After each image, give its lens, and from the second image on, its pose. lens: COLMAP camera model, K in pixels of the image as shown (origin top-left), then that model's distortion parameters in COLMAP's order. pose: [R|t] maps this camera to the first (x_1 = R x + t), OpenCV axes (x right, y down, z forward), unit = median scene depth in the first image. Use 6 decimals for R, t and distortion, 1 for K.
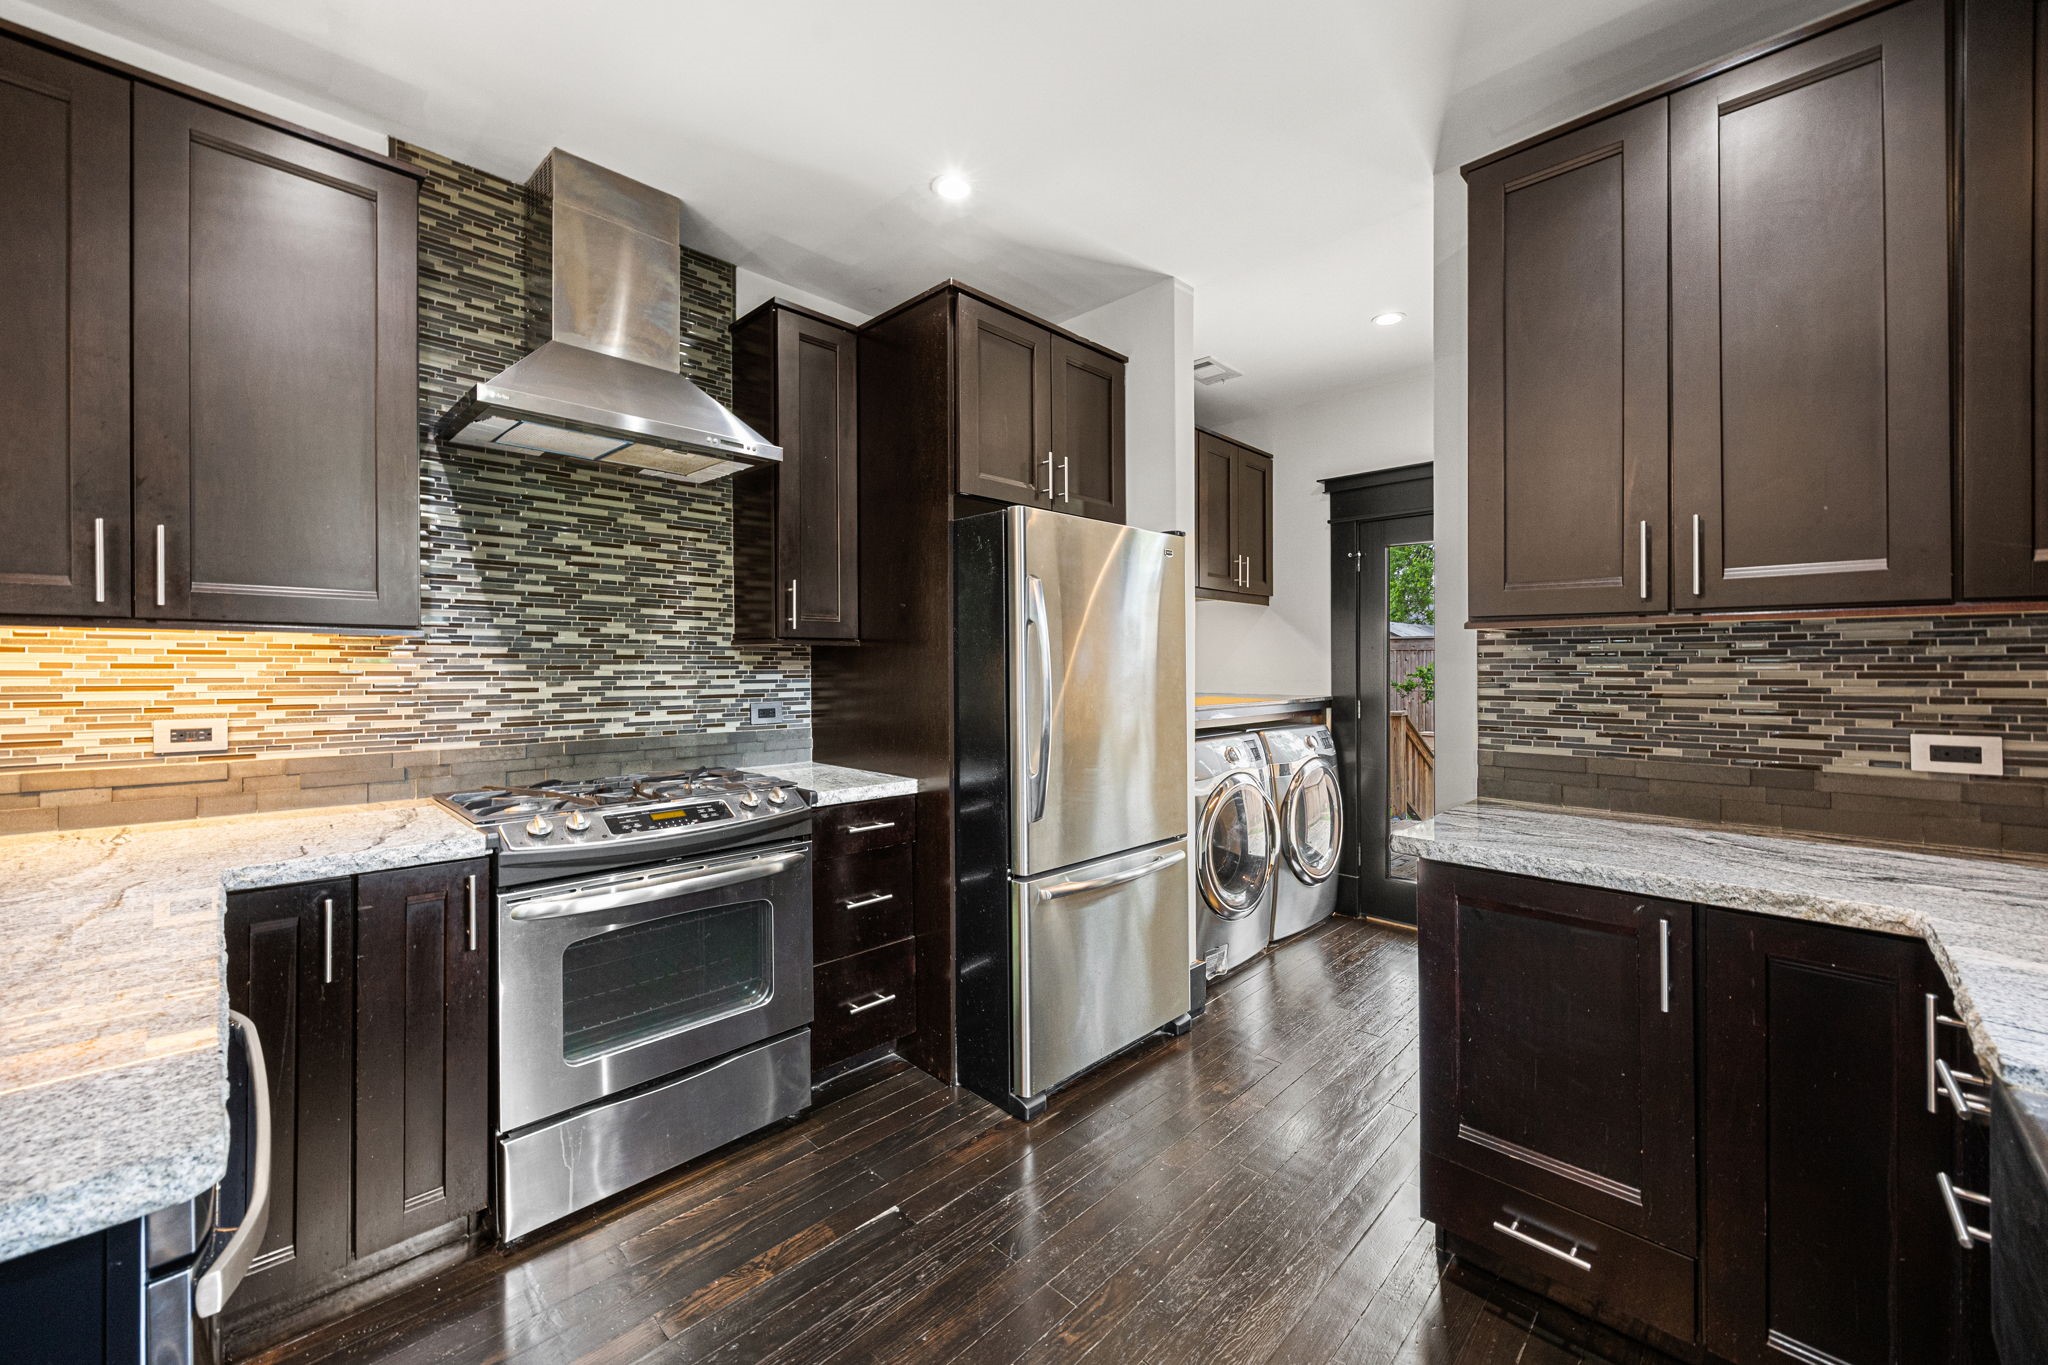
lens RADIAL K [[791.1, 0, 1021.3], [0, 791.1, 665.0], [0, 0, 1]] dist [-0.001652, 0.000365]
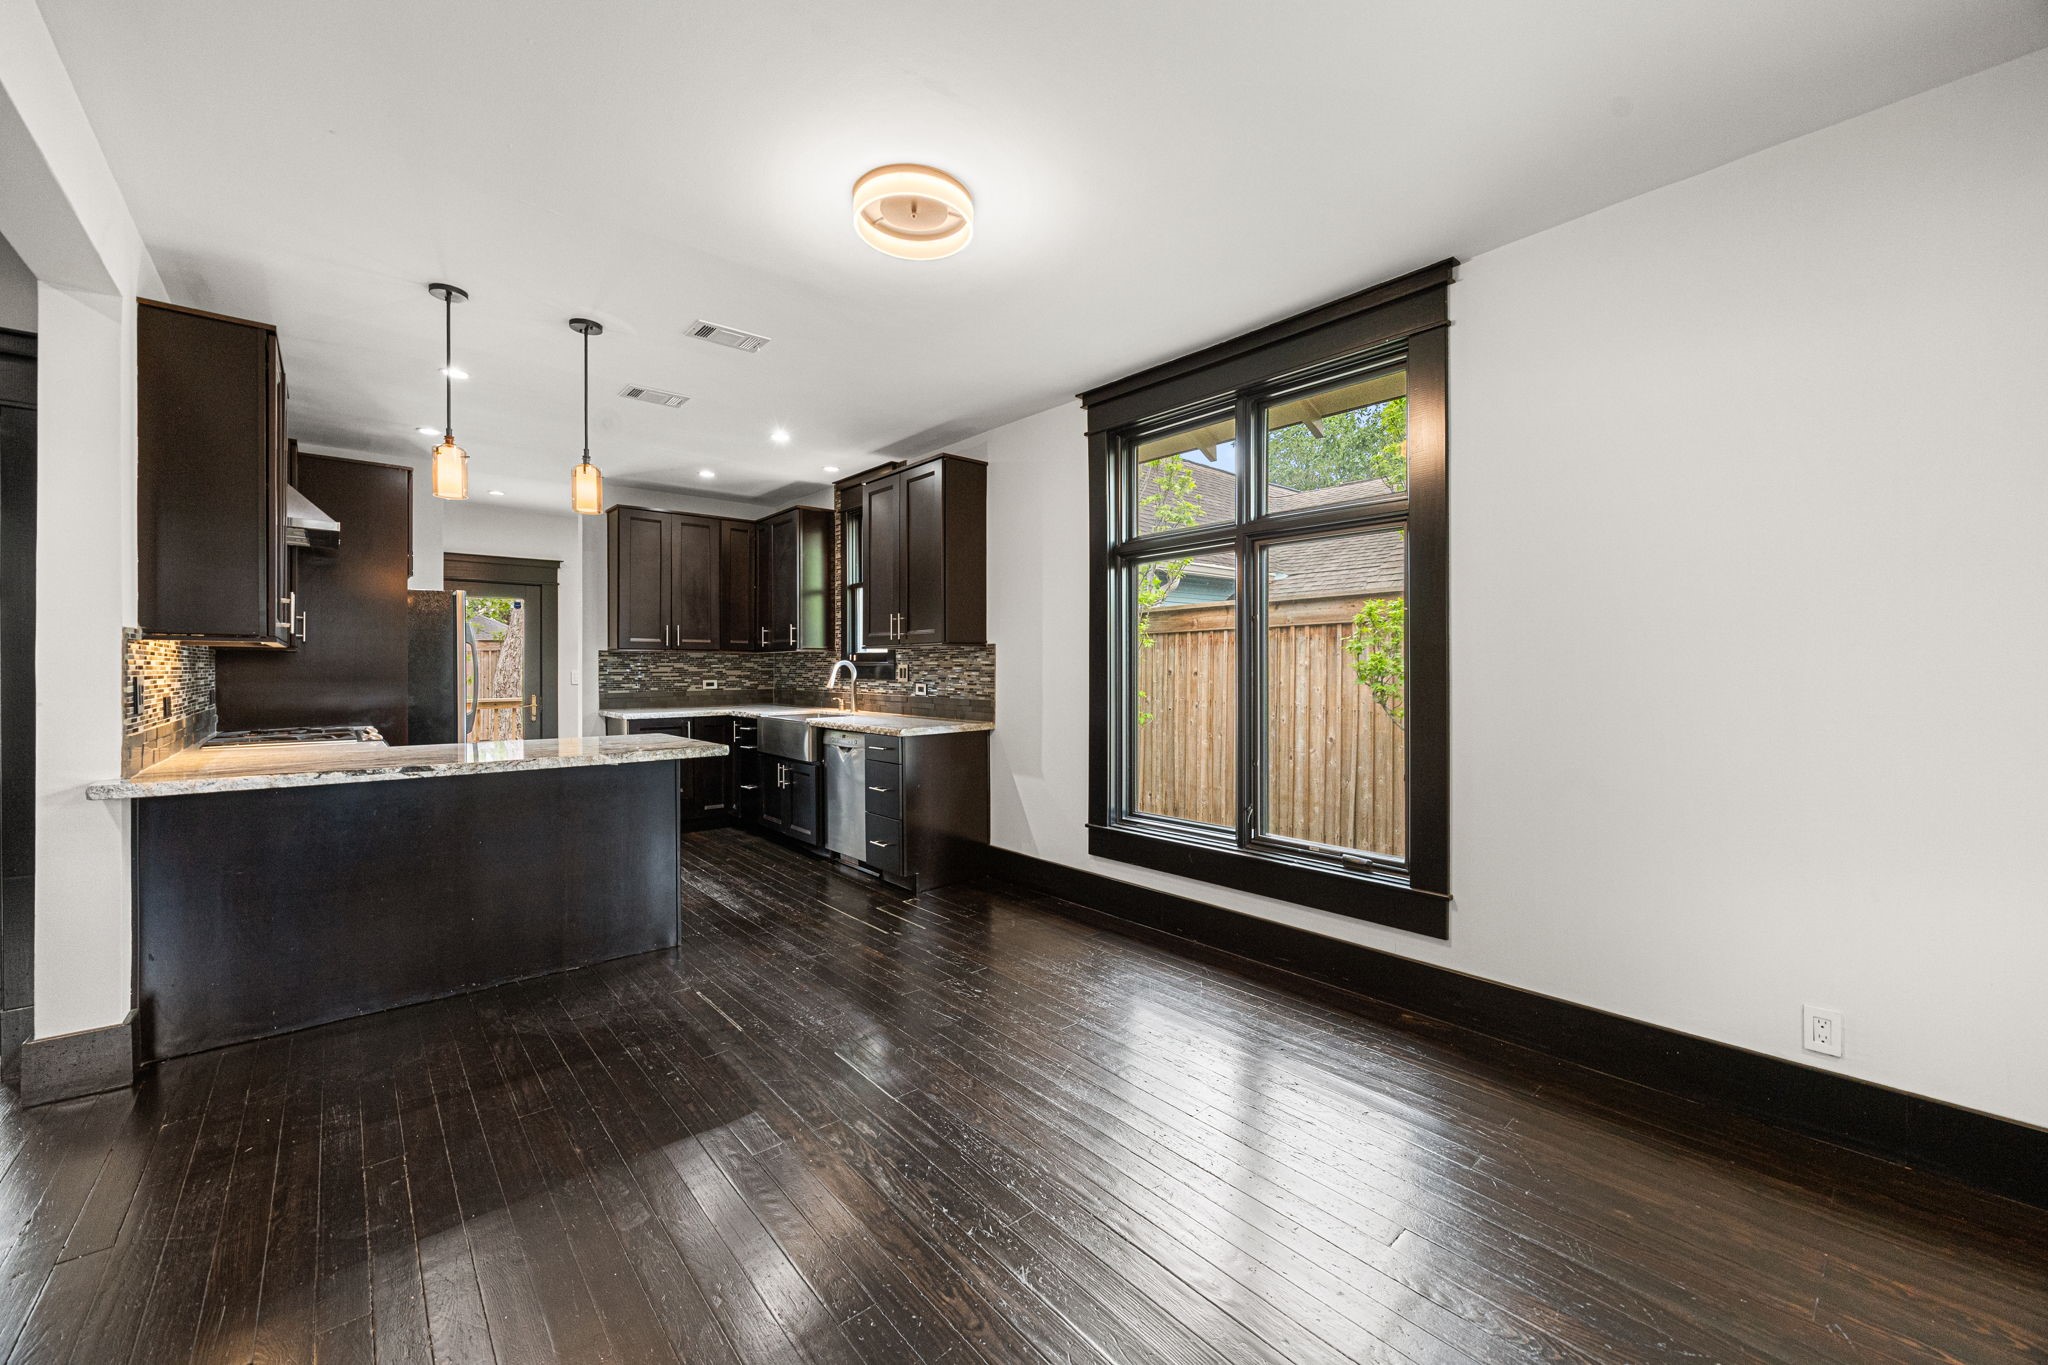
lens RADIAL K [[791.1, 0, 1013.8], [0, 791.1, 668.1], [0, 0, 1]] dist [-0.001652, 0.000365]
pose [[0.087598, -0.004902, 0.996144, -2.569987], [0.000181, 0.999988, 0.004905, 0.003356], [-0.996156, -0.000249, 0.087598, -0.889407]]
